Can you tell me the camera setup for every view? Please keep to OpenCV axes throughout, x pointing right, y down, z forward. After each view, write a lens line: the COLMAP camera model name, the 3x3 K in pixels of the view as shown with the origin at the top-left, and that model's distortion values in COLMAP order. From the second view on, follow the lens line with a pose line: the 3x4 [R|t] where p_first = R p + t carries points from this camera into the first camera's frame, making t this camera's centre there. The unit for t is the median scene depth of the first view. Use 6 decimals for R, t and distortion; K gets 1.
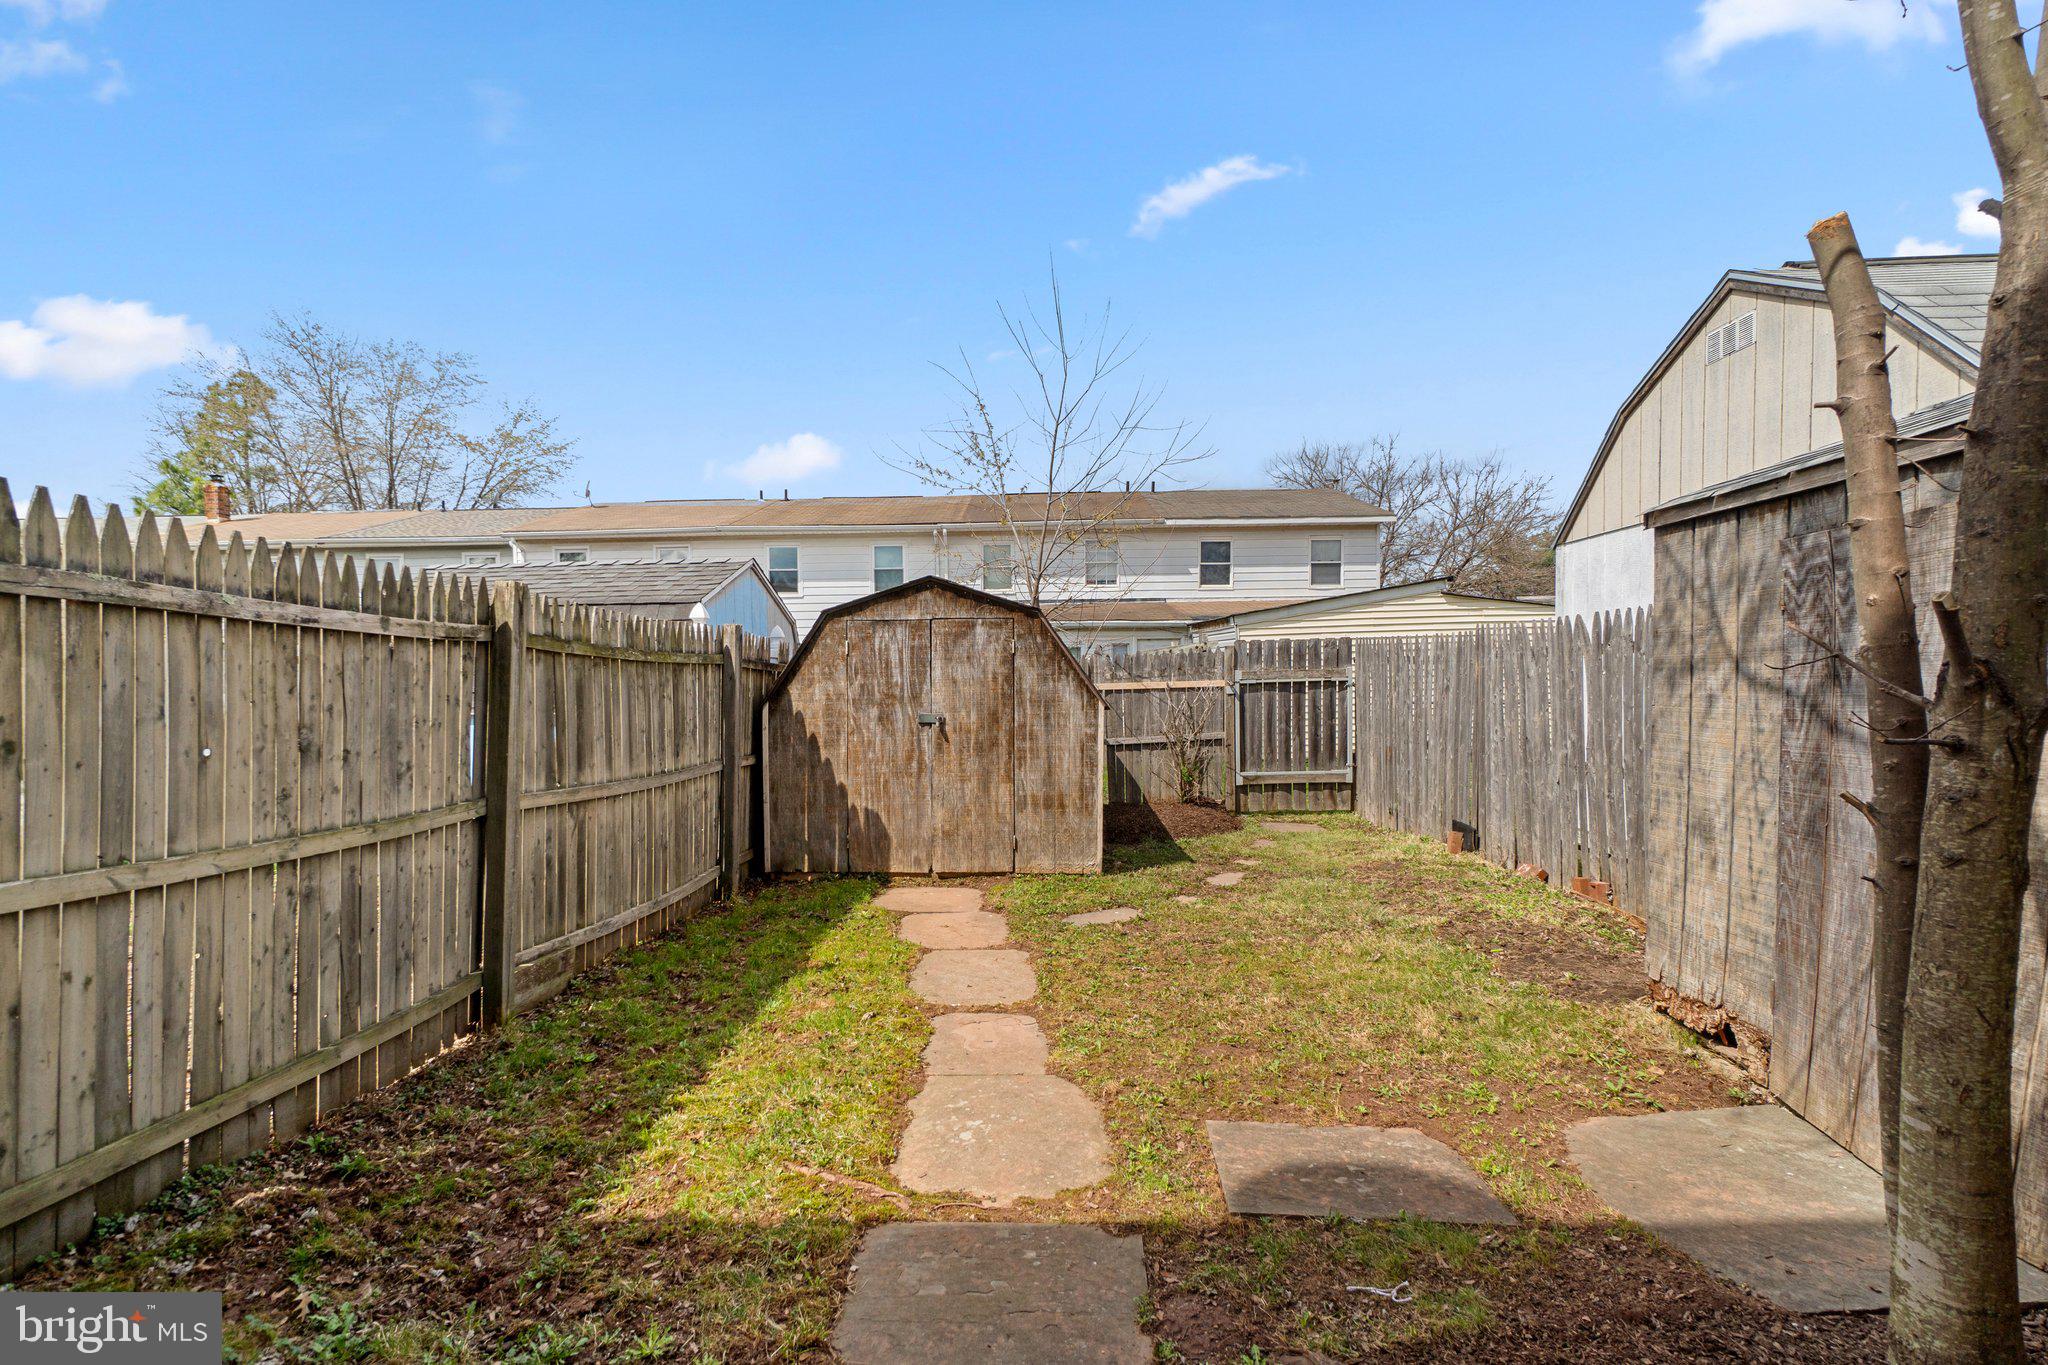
lens RADIAL K [[927.0, 0, 998.4], [0, 927.0, 720.0], [0, 0, 1]] dist [-0.003069, 0.000215]
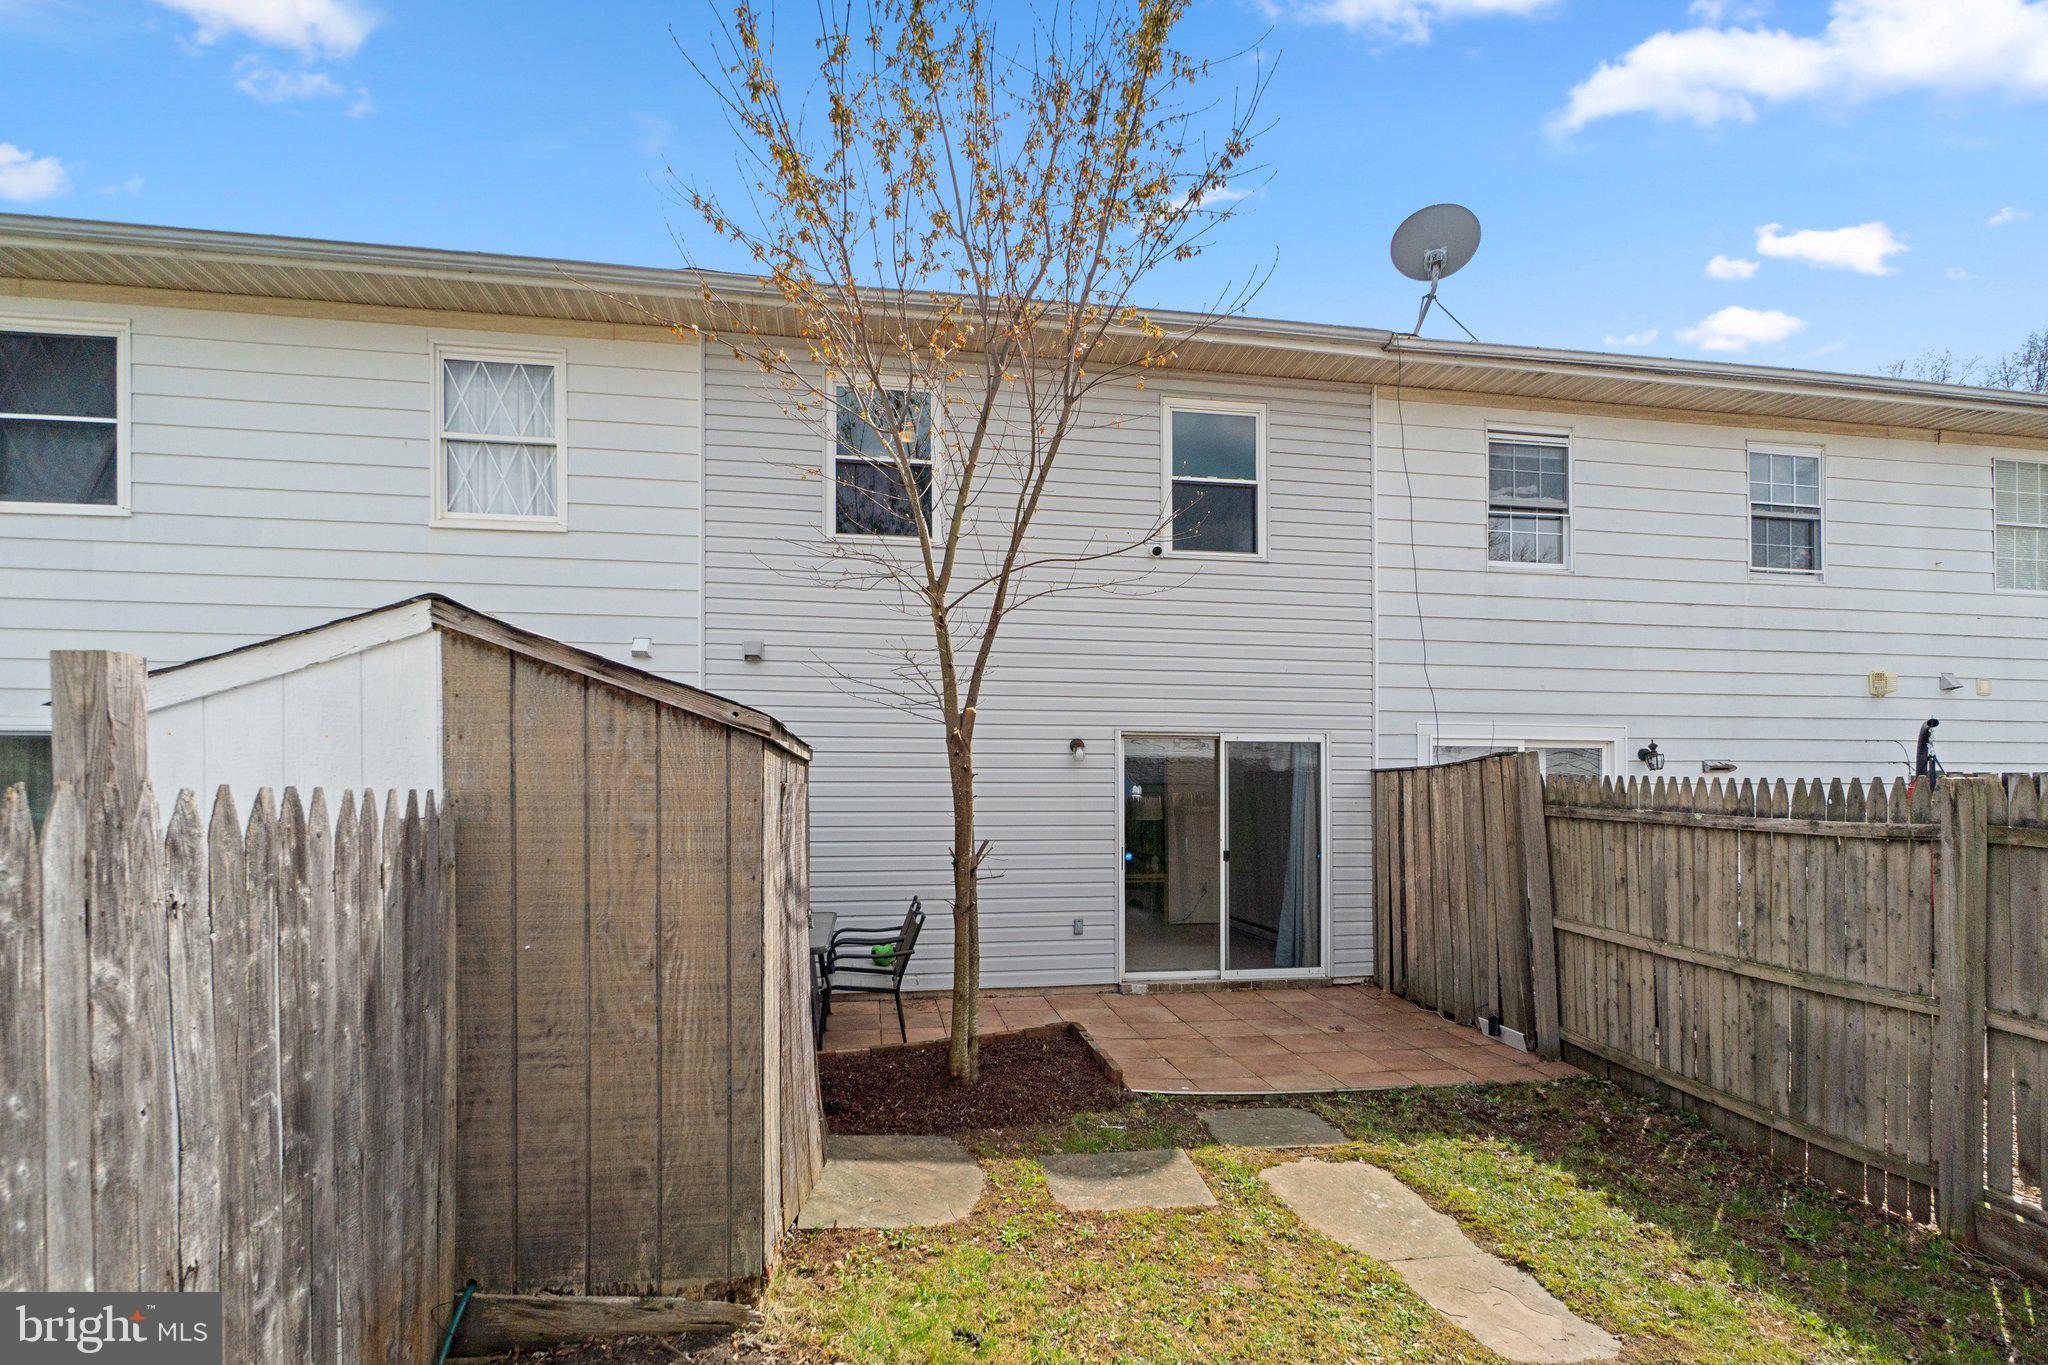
lens RADIAL K [[918.7, 0, 997.9], [0, 918.7, 791.2], [0, 0, 1]] dist [-0.005409, -0.000506]
pose [[-0.978521, 0.009459, -0.205931, 0.373629], [0.001947, 0.999326, 0.036651, -0.102938], [0.206139, 0.035463, -0.977880, 1.026786]]
